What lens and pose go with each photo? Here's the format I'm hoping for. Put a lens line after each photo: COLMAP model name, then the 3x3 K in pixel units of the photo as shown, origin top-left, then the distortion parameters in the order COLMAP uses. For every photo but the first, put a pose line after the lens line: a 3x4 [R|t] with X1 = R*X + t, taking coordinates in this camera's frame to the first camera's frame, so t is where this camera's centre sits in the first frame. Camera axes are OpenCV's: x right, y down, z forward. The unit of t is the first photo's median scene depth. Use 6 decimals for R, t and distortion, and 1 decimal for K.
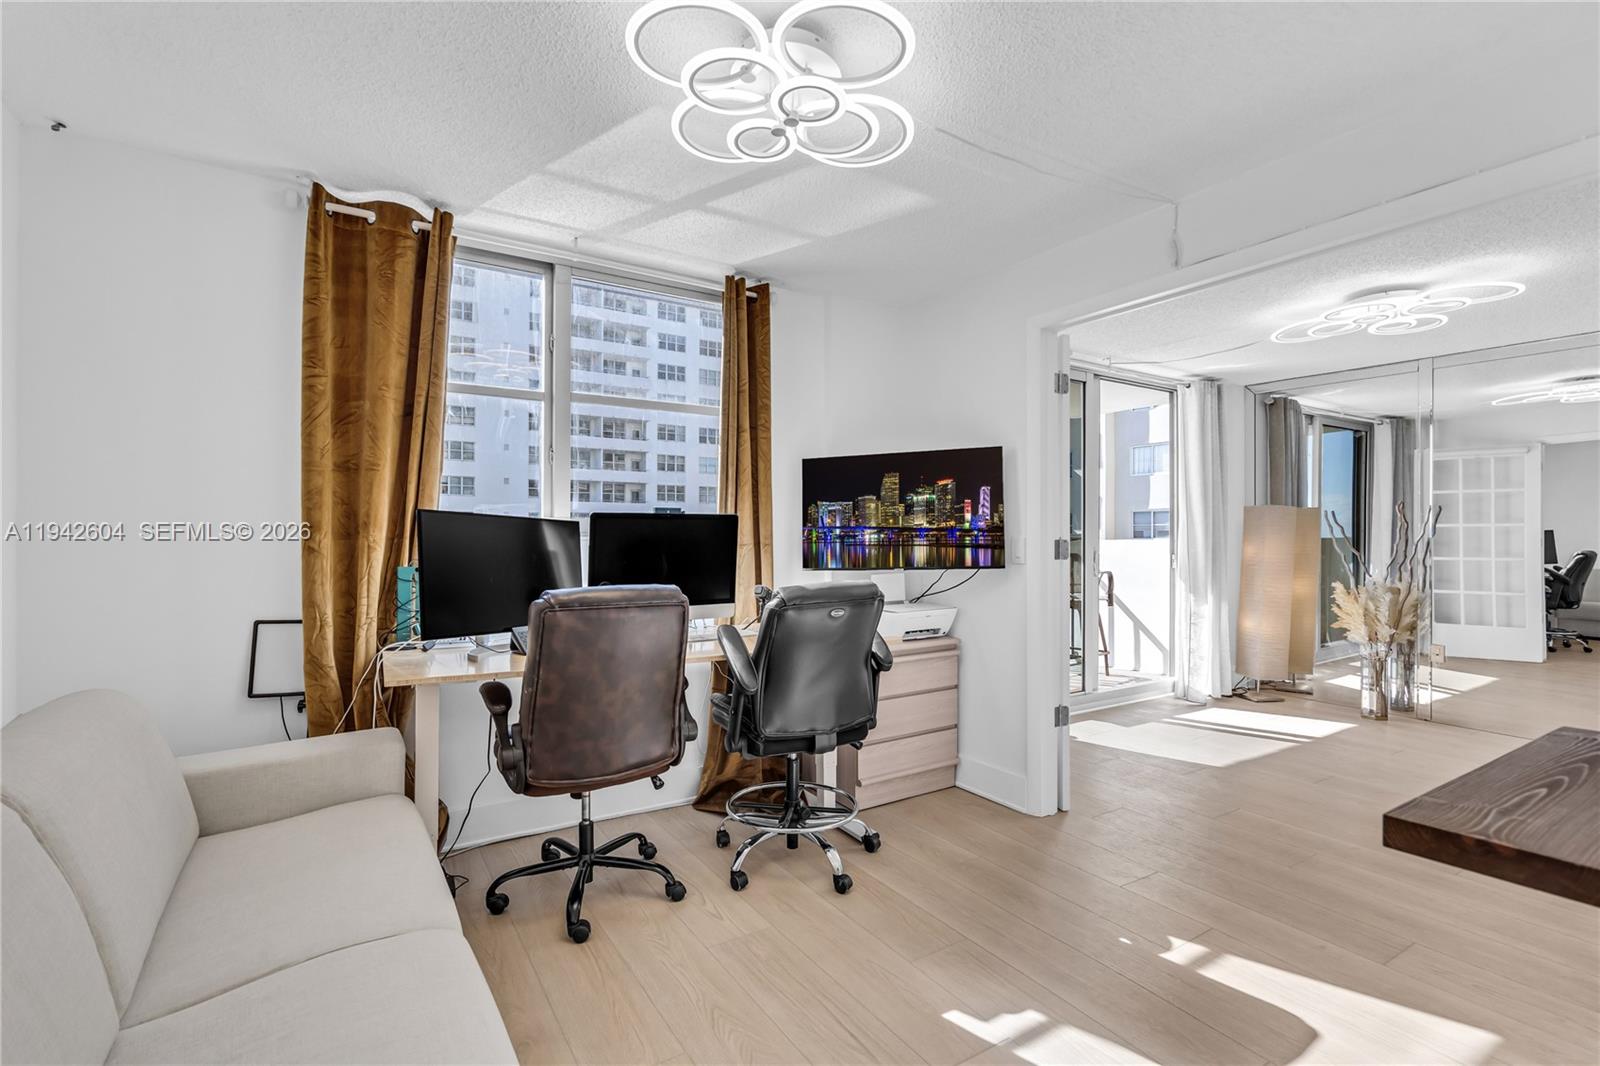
lens RADIAL K [[740.0, 0, 794.7], [0, 740.0, 540.5], [0, 0, 1]] dist [-0.000913, -0.000154]
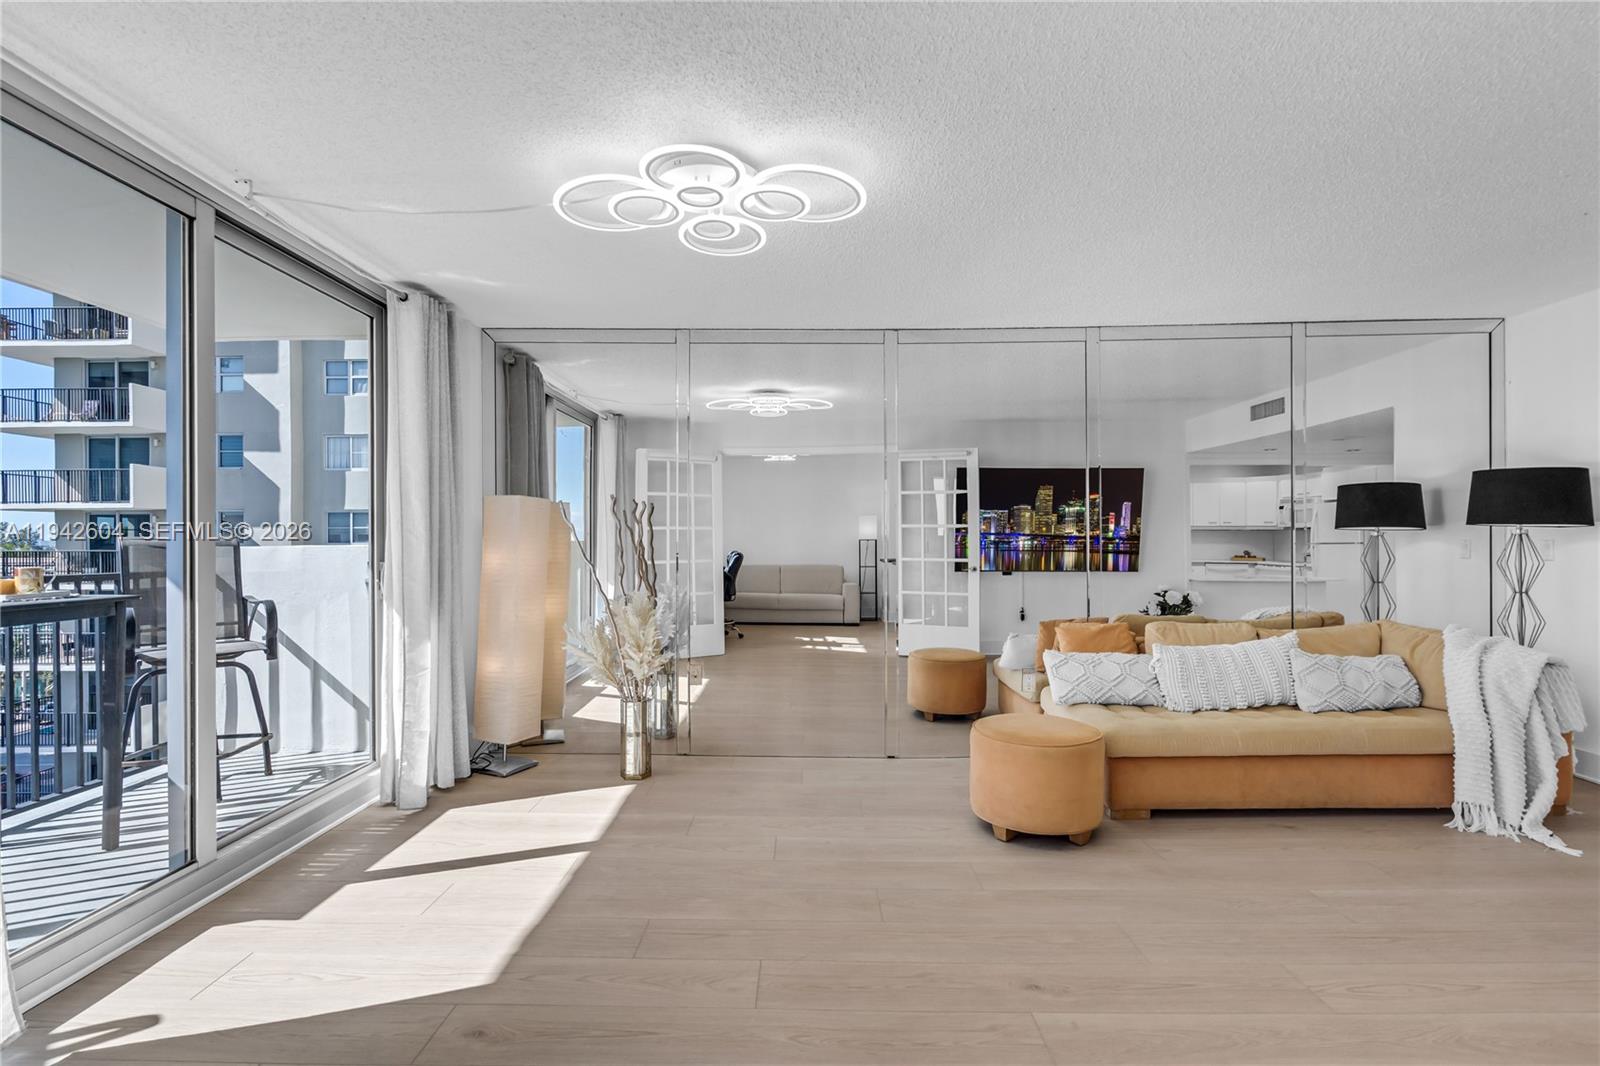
lens RADIAL K [[740.0, 0, 794.7], [0, 740.0, 540.5], [0, 0, 1]] dist [-0.000913, -0.000154]
pose [[0.548319, -0.002221, 0.836266, 0.175229], [0.006810, 0.999975, -0.001809, 0.000202], [-0.836241, 0.006687, 0.548321, 0.353810]]
